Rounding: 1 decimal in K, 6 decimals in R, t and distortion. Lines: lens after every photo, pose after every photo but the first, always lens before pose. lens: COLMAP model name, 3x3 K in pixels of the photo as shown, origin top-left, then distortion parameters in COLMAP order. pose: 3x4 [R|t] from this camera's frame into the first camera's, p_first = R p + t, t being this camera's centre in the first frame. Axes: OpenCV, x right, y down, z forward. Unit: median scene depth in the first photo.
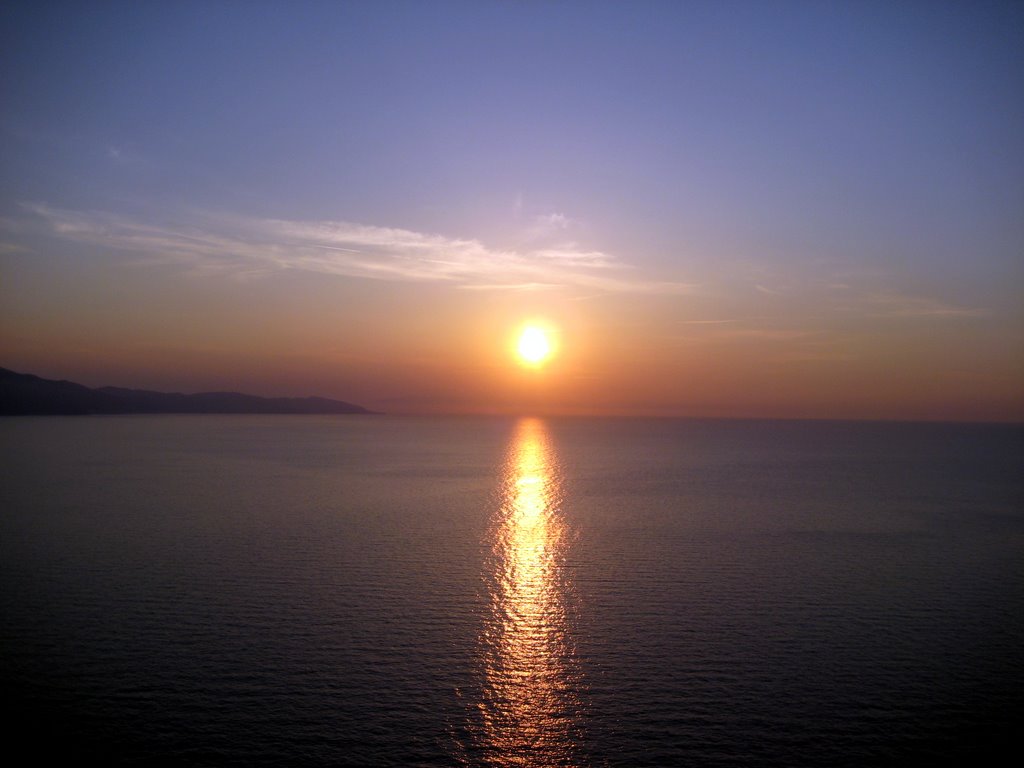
lens RADIAL K [[1095.4, 0, 507.0], [0, 1095.4, 346.0], [0, 0, 1]] dist [-0.091614, 0.000000]
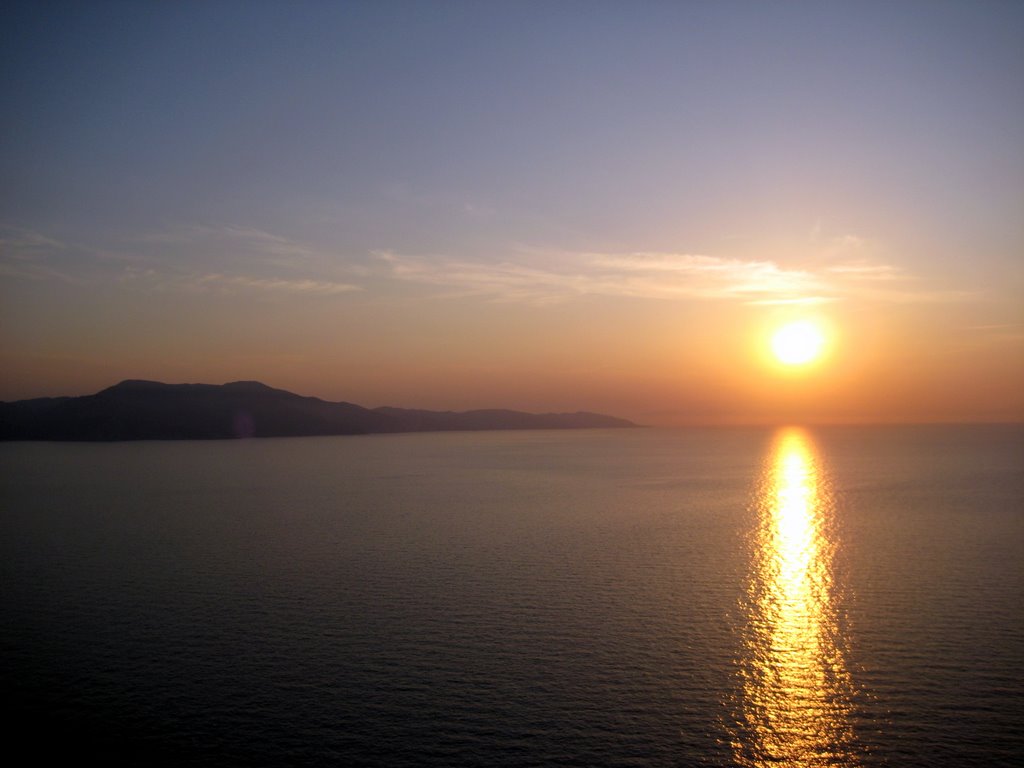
lens RADIAL K [[1126.7, 0, 506.8], [0, 1126.7, 349.9], [0, 0, 1]] dist [-0.094194, 0.000000]
pose [[0.975505, -0.035767, -0.217048, -0.043173], [0.034399, 0.999357, -0.010080, -0.008124], [0.217269, 0.002367, 0.976109, -0.117361]]
